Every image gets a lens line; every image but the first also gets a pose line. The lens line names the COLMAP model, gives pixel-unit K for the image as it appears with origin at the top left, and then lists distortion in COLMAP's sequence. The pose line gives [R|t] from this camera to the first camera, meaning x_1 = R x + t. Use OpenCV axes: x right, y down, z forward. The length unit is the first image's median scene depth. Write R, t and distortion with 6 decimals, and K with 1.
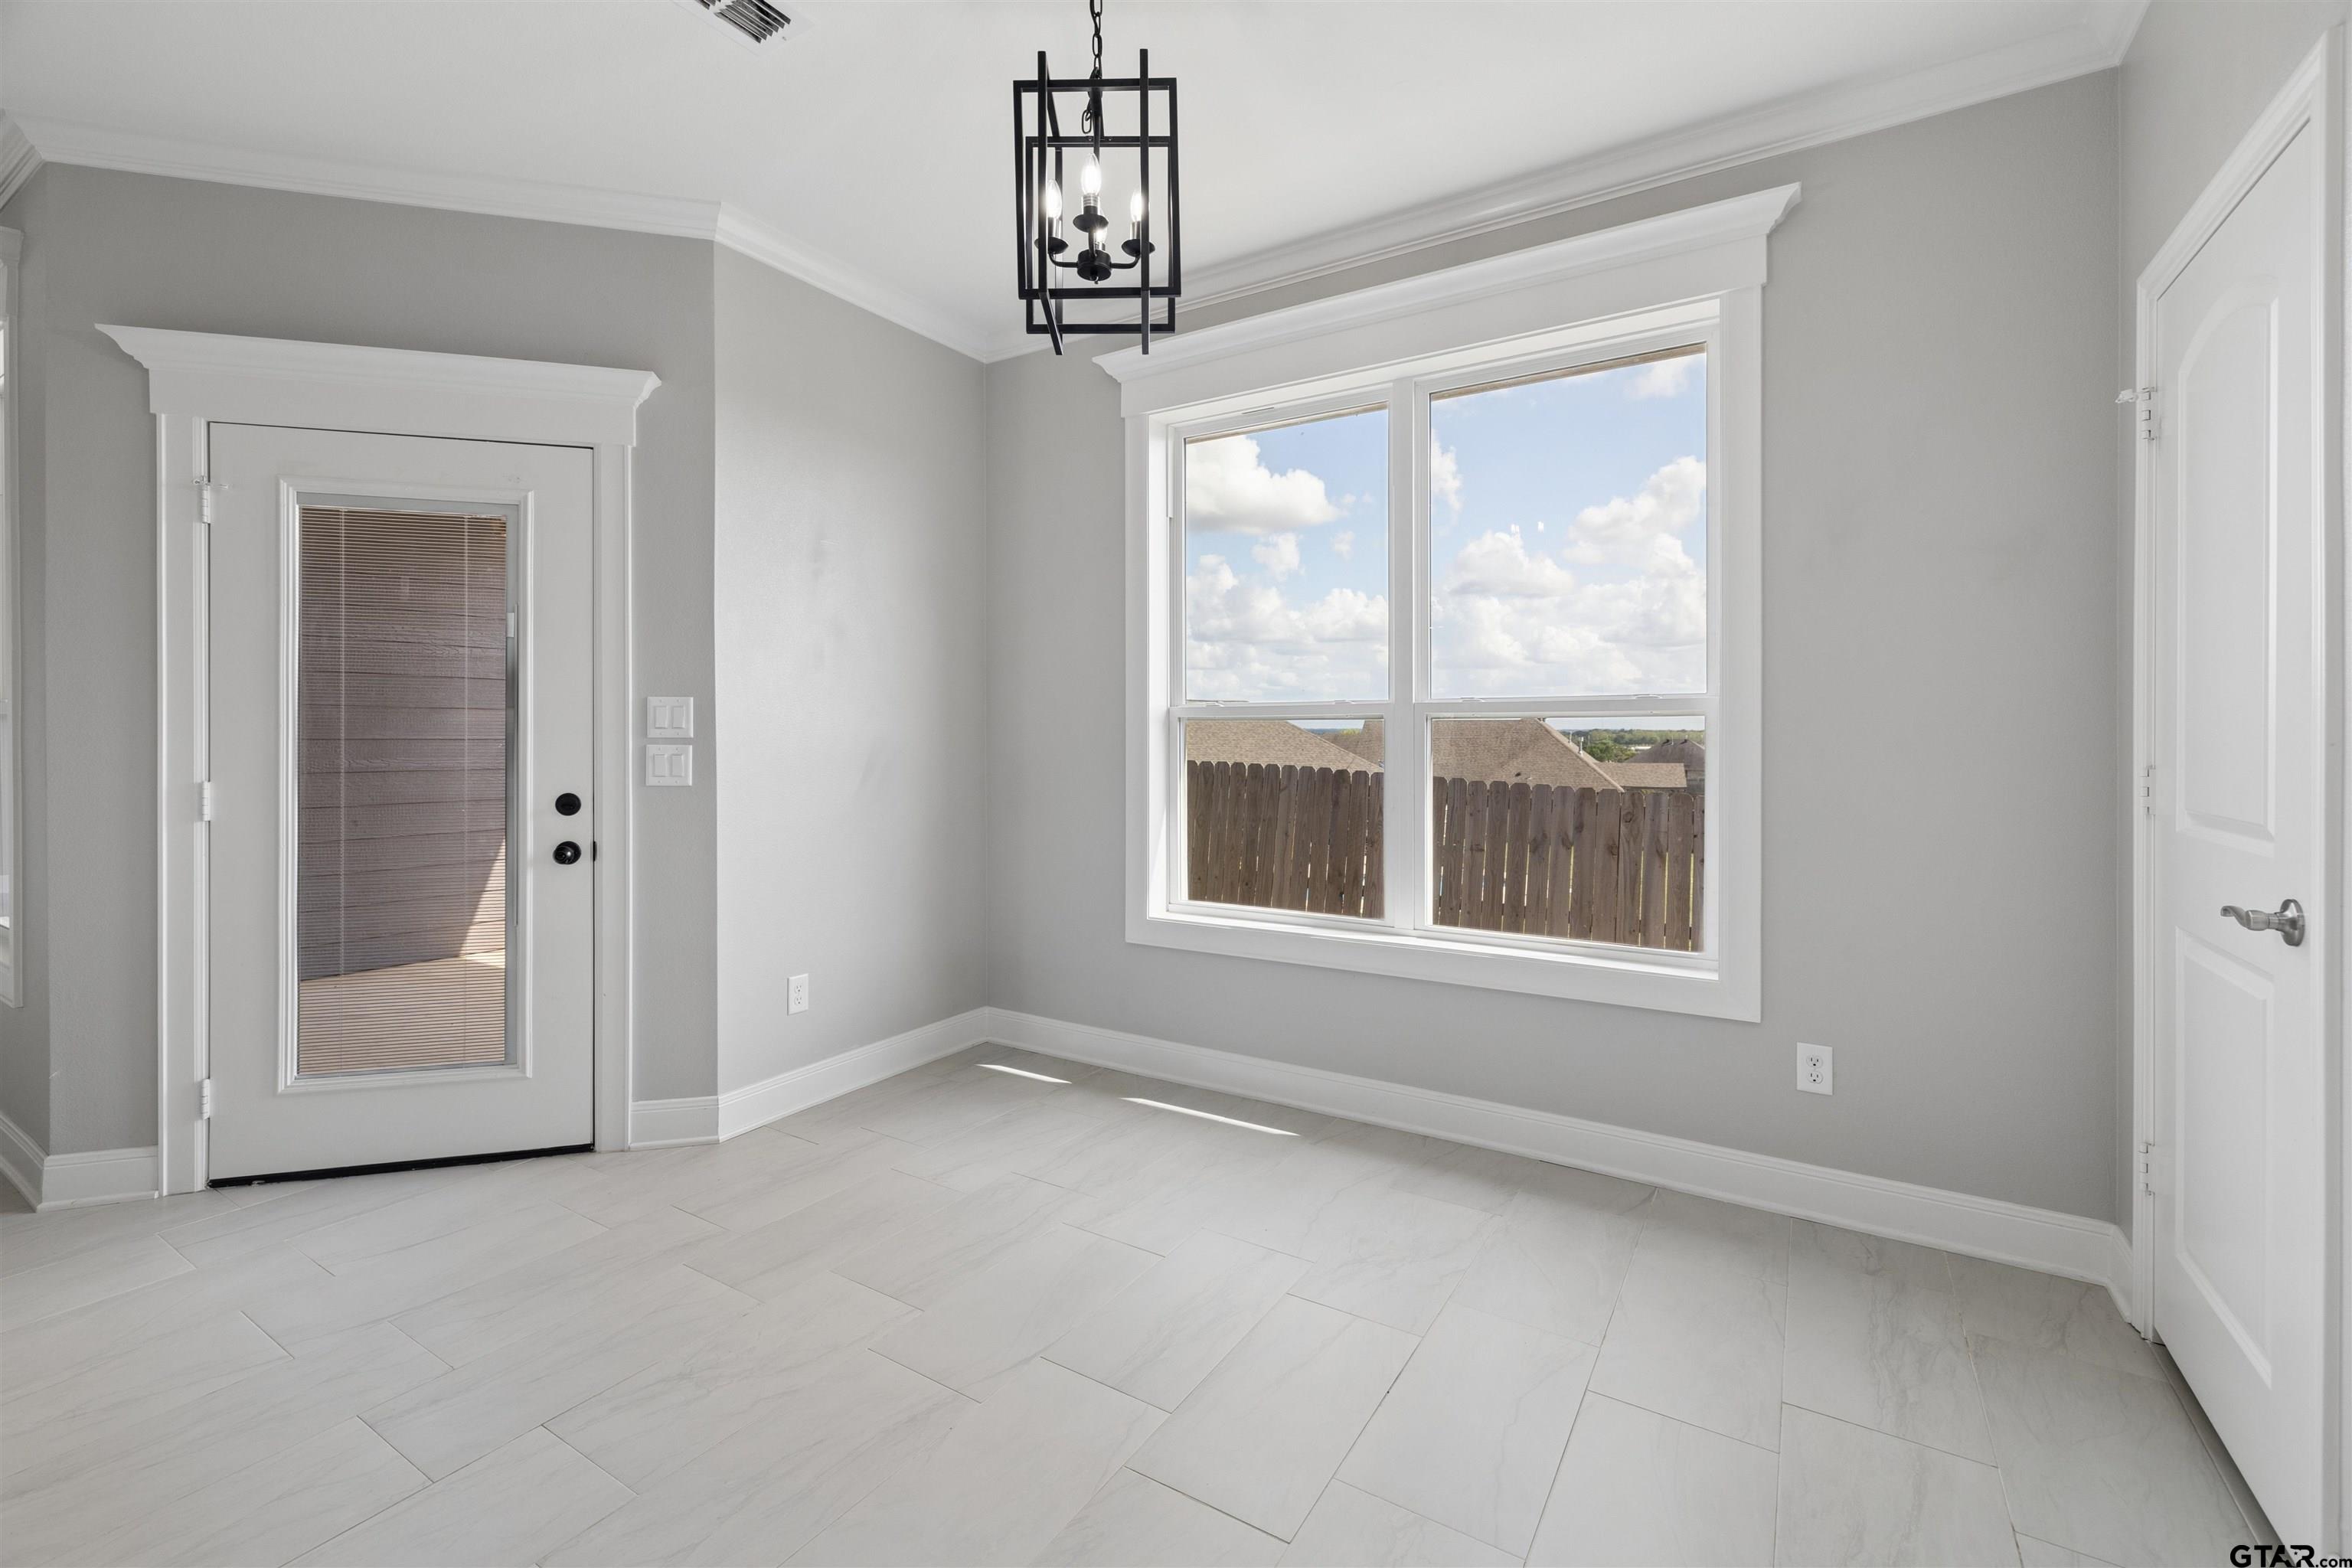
lens RADIAL K [[1007.5, 0, 1154.9], [0, 1007.5, 748.5], [0, 0, 1]] dist [0.008626, -0.001087]
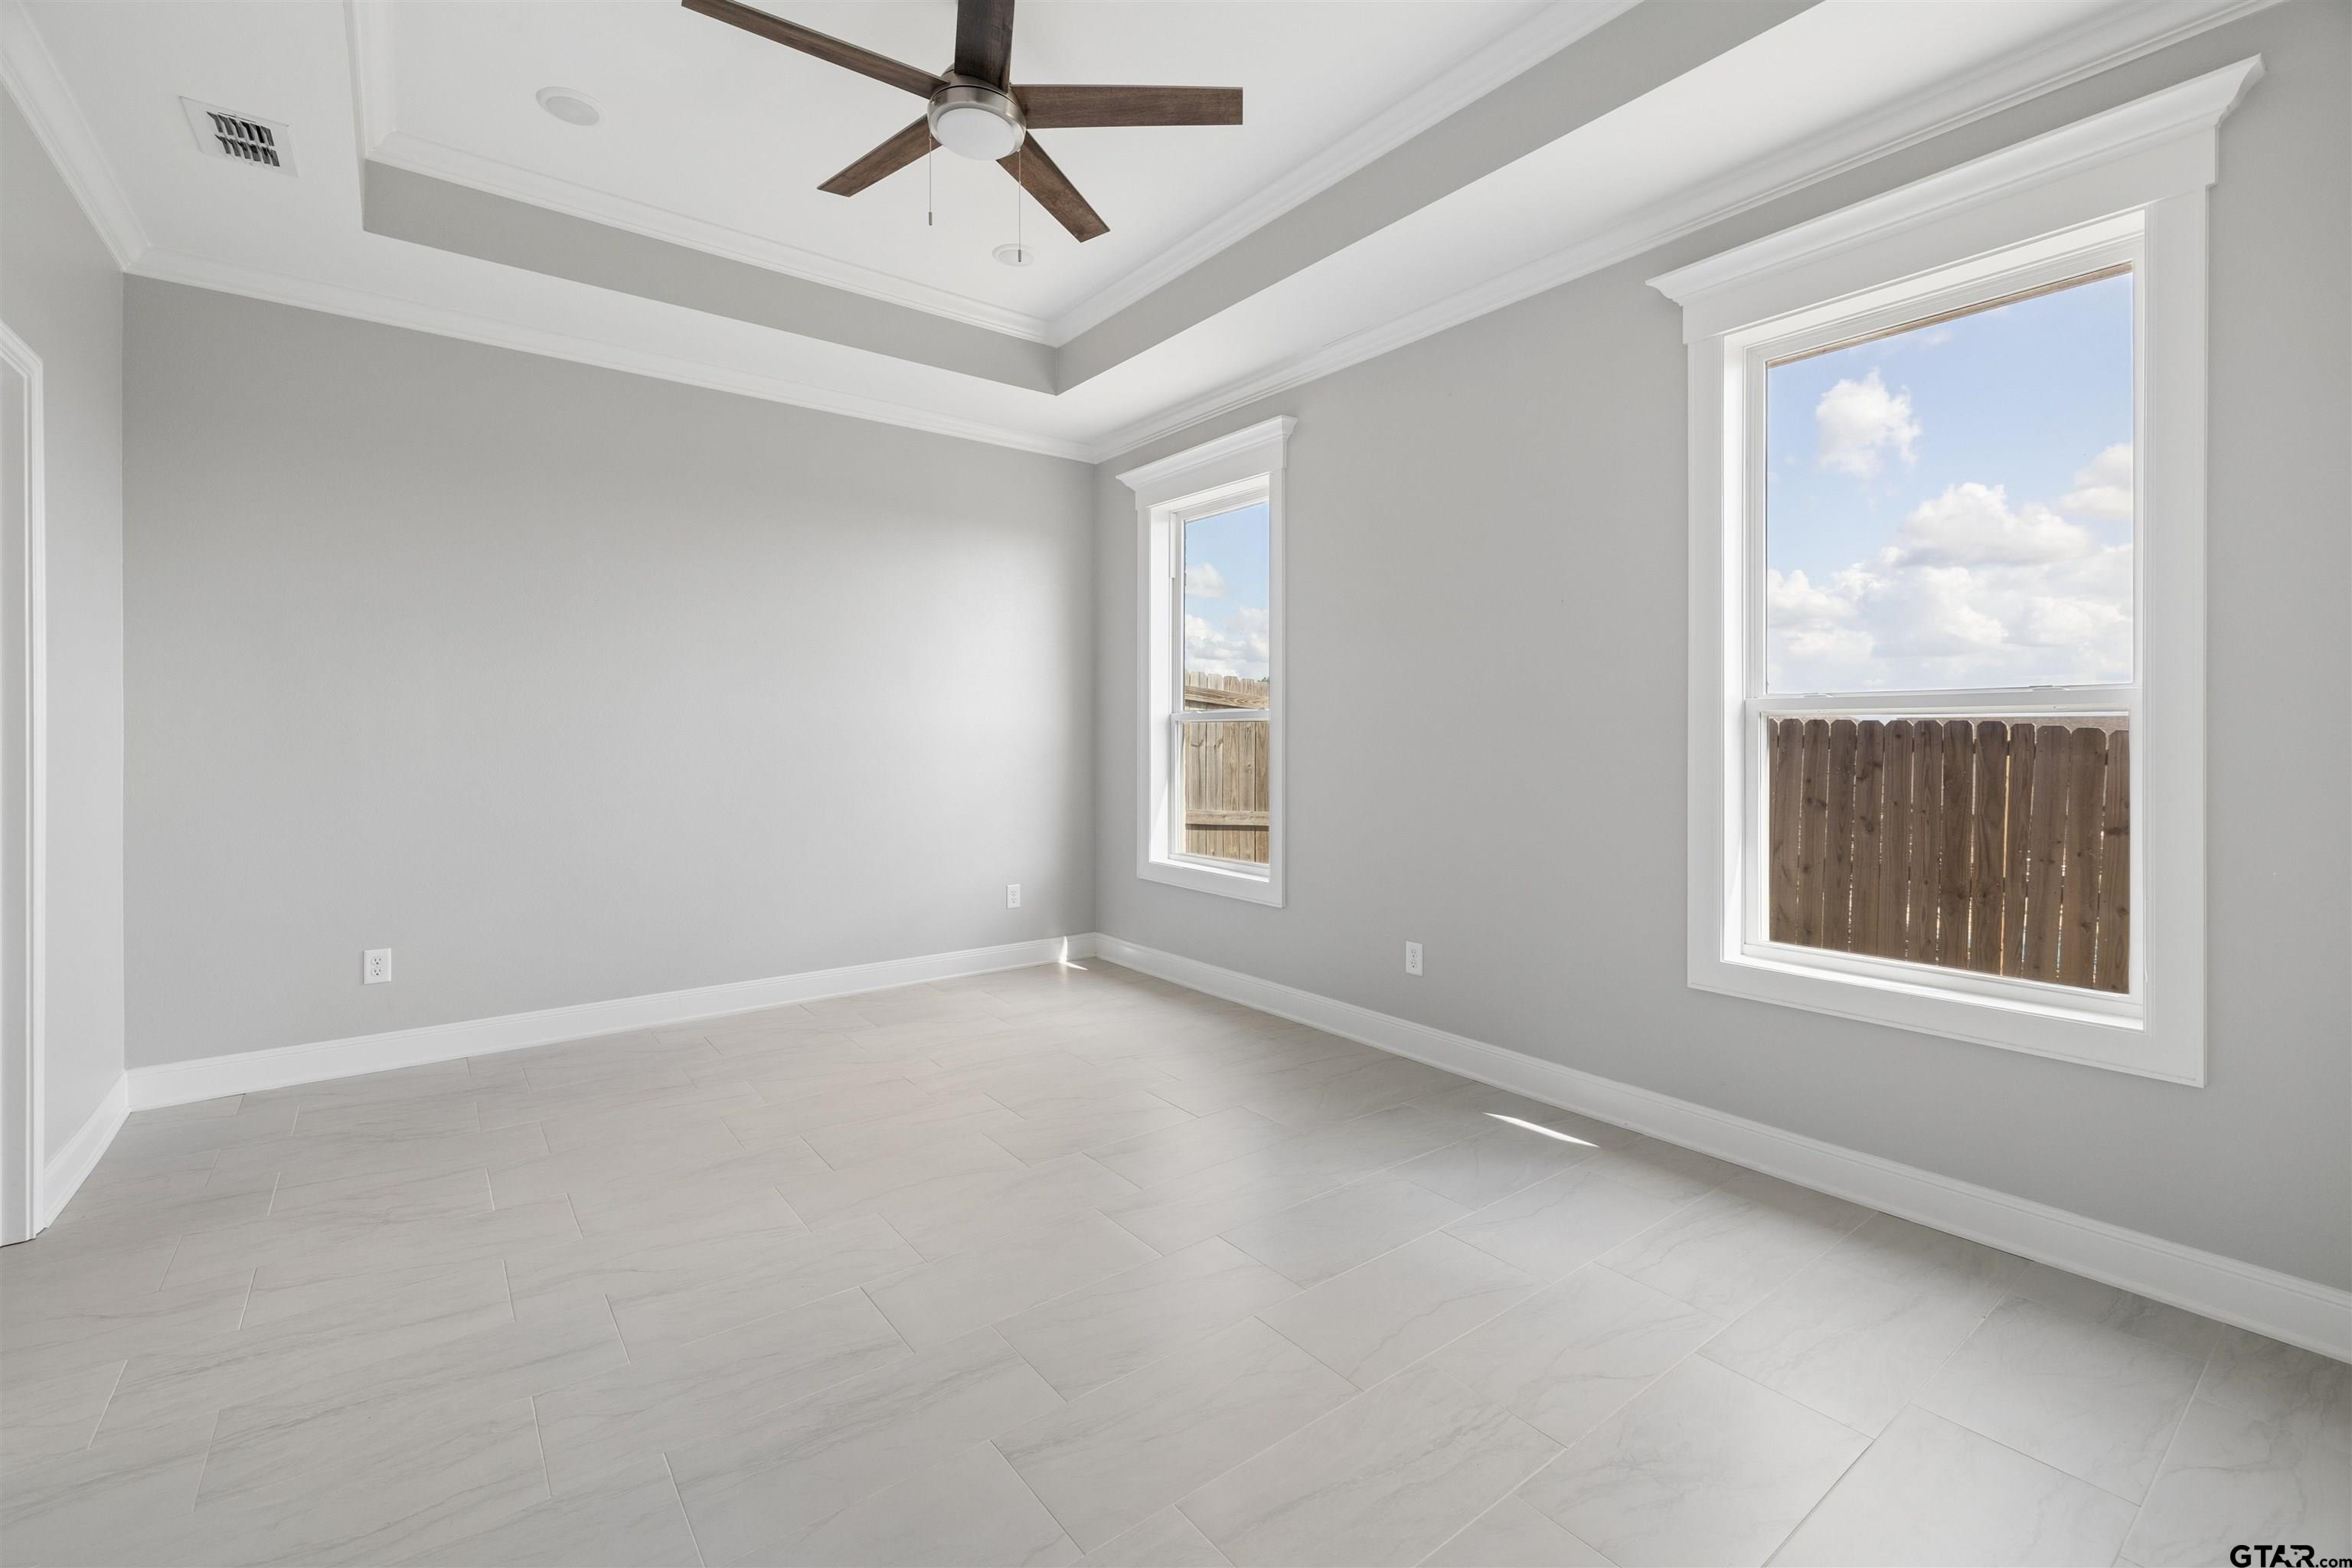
lens RADIAL K [[1007.5, 0, 1165.7], [0, 1007.5, 731.6], [0, 0, 1]] dist [0.008626, -0.001087]
pose [[0.941390, 0.003728, -0.337301, 0.084455], [-0.007982, 0.999905, -0.011227, 0.000139], [0.337227, 0.013261, 0.941330, -0.055451]]
